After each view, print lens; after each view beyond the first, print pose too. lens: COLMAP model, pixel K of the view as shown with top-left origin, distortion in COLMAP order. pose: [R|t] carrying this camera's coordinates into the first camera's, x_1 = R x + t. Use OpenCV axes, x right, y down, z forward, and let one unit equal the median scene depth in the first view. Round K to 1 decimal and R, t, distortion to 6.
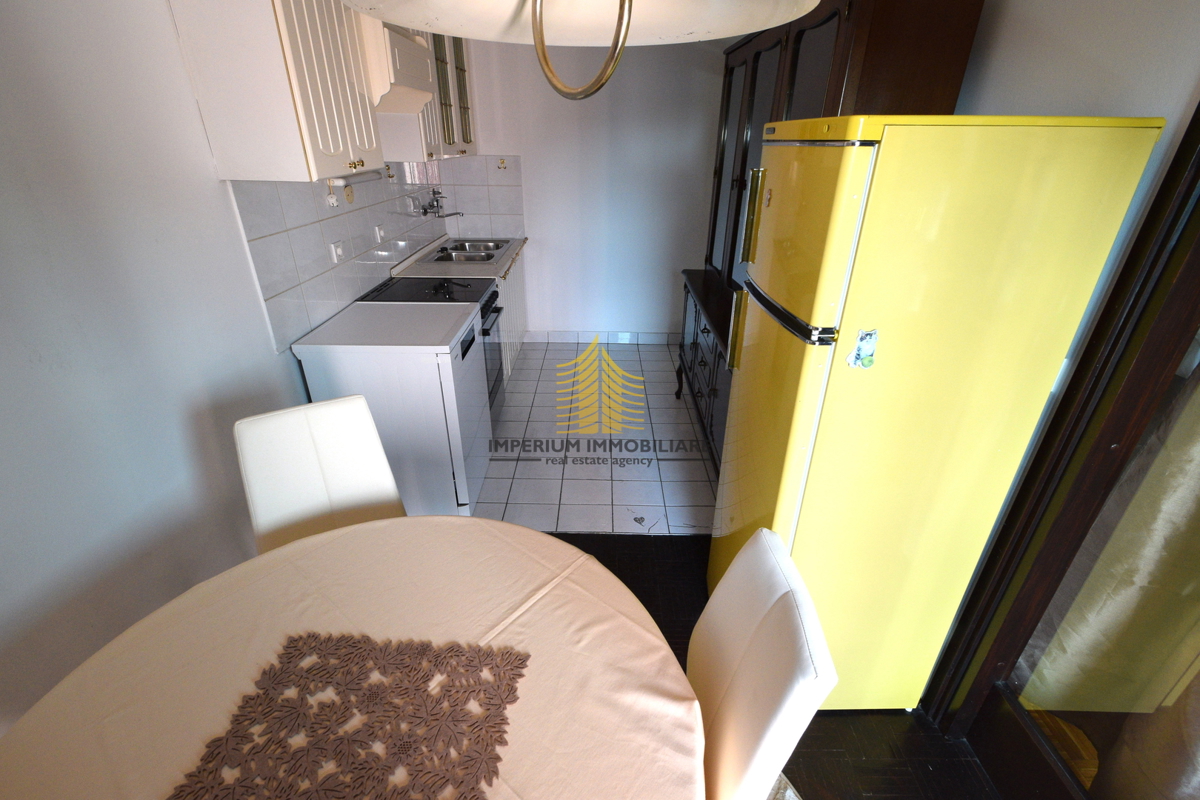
lens RADIAL K [[527.7, 0, 599.0], [0, 527.7, 401.4], [0, 0, 1]] dist [-0.003379, 0.000192]
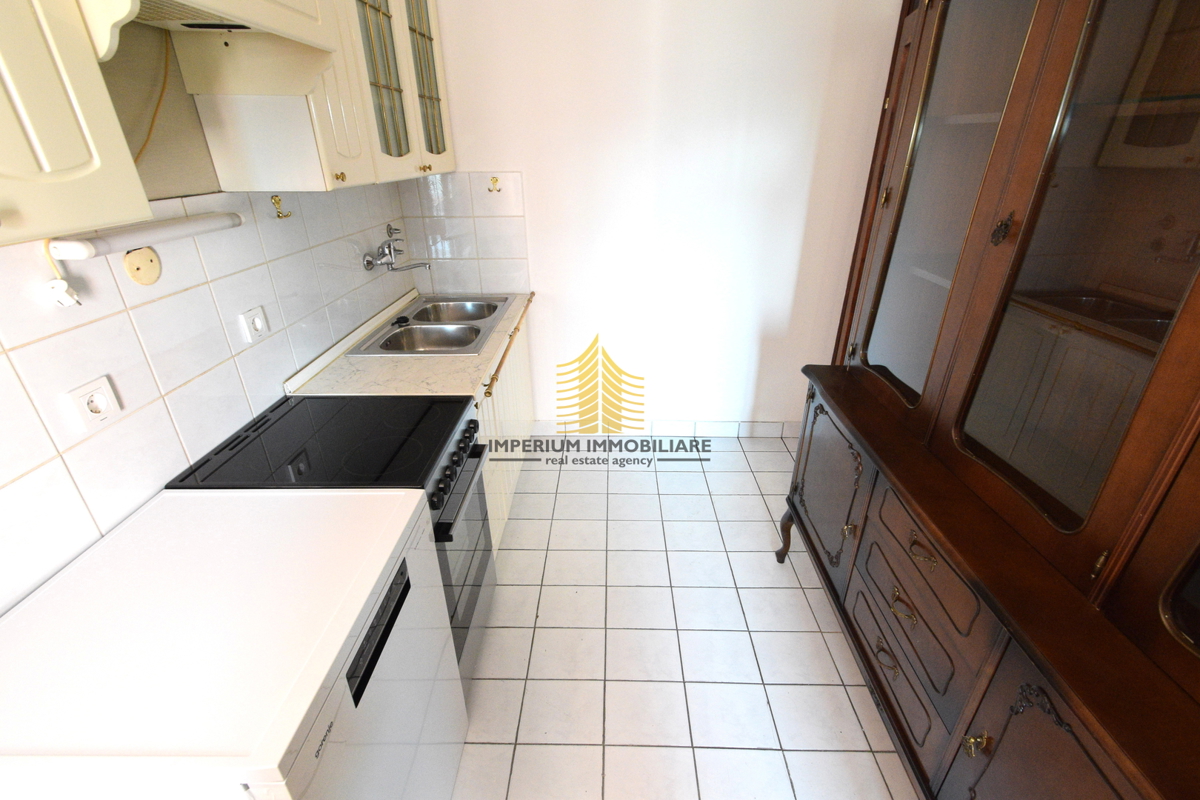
lens RADIAL K [[527.7, 0, 600.9], [0, 527.7, 399.4], [0, 0, 1]] dist [-0.003379, 0.000192]
pose [[0.999697, -0.009401, -0.022749, -0.047181], [0.008956, 0.999768, -0.019592, -0.203661], [0.022928, 0.019382, 0.999549, 0.424404]]
